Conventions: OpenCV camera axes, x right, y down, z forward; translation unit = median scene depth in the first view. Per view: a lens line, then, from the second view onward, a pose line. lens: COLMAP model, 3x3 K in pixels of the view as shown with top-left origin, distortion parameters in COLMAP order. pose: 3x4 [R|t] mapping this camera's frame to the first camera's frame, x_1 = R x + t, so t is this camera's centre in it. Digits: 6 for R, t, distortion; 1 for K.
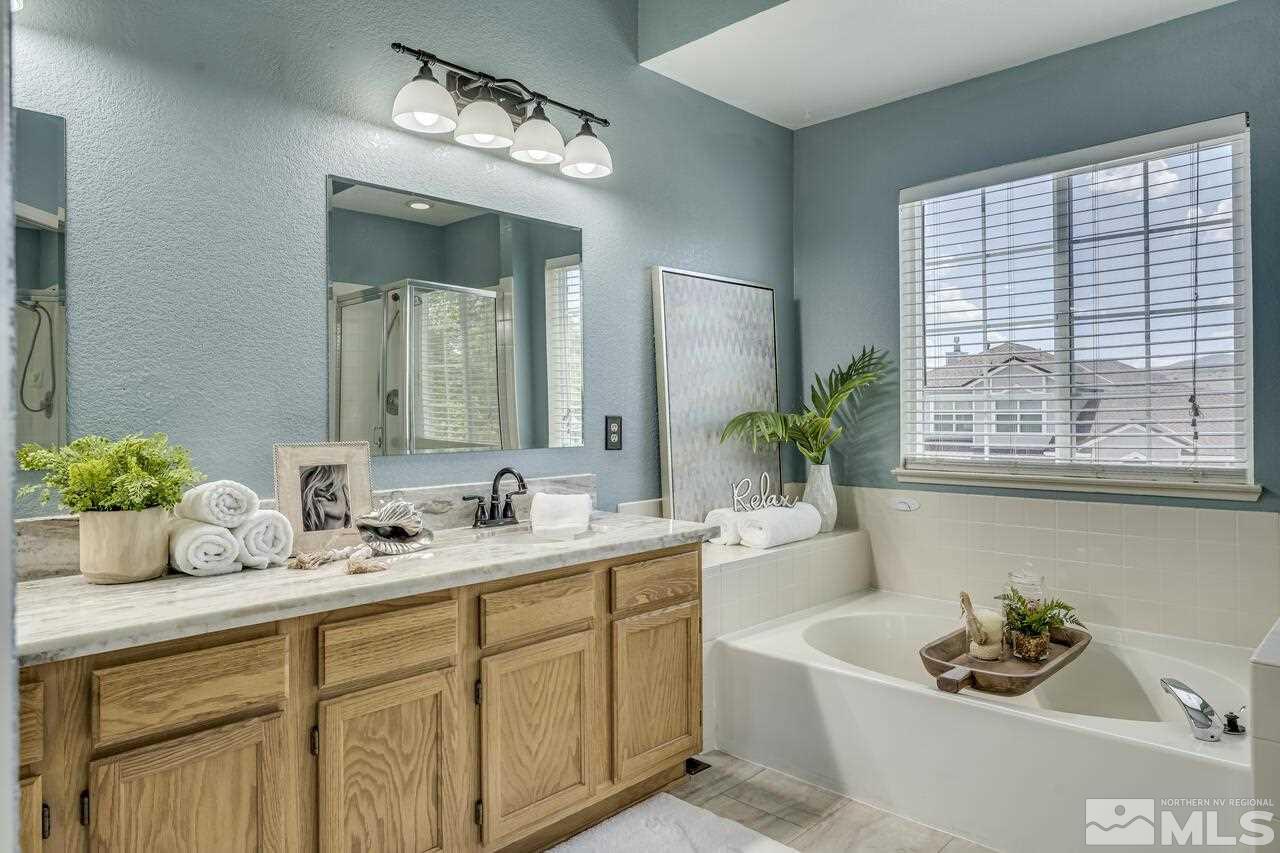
lens RADIAL K [[824.5, 0, 640.0], [0, 824.5, 426.5], [0, 0, 1]] dist [0.017070, -0.001669]
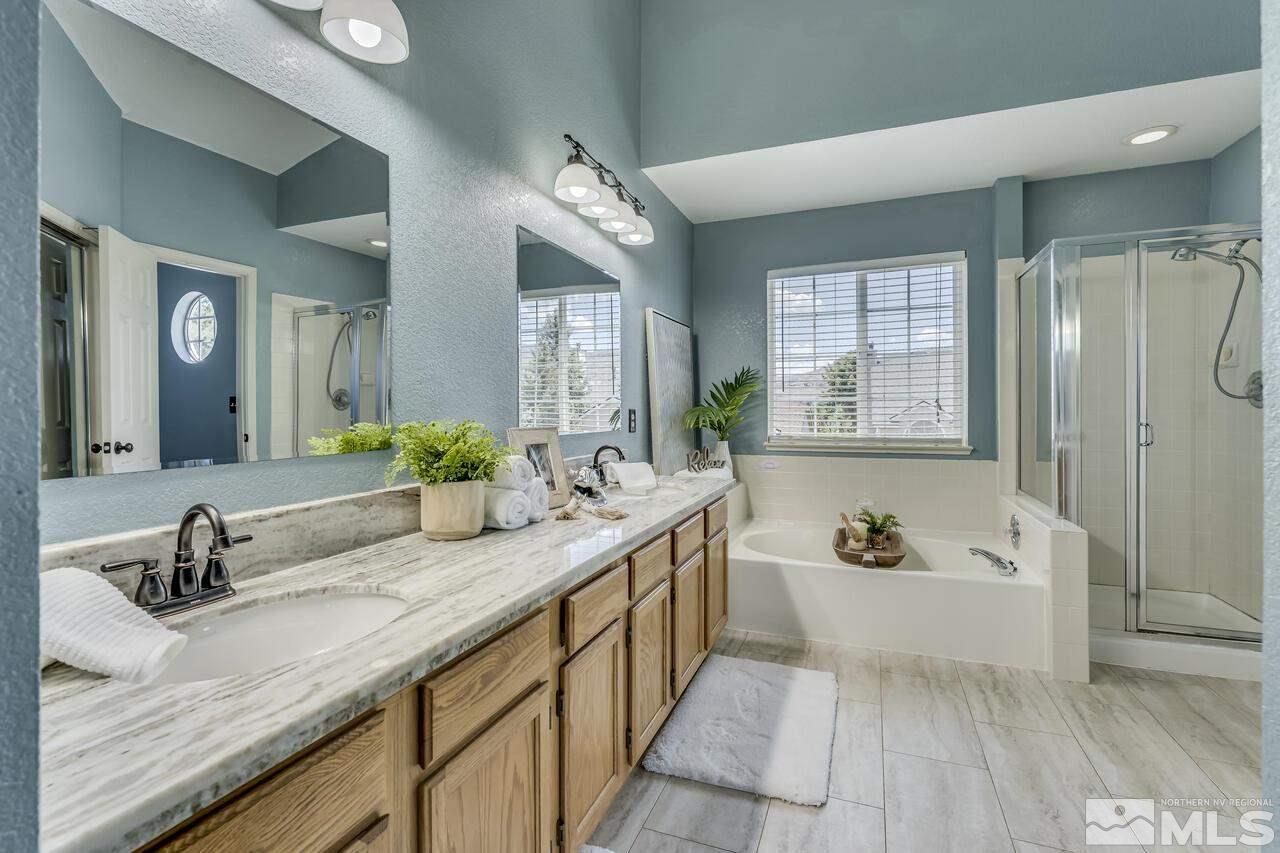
lens RADIAL K [[576.3, 0, 640.0], [0, 576.3, 426.5], [0, 0, 1]] dist [0.001327, 0.000077]
pose [[0.923486, -0.007026, 0.383567, -0.407480], [0.002082, 0.999909, 0.013303, 0.004502], [-0.383626, -0.011487, 0.923417, 0.054374]]
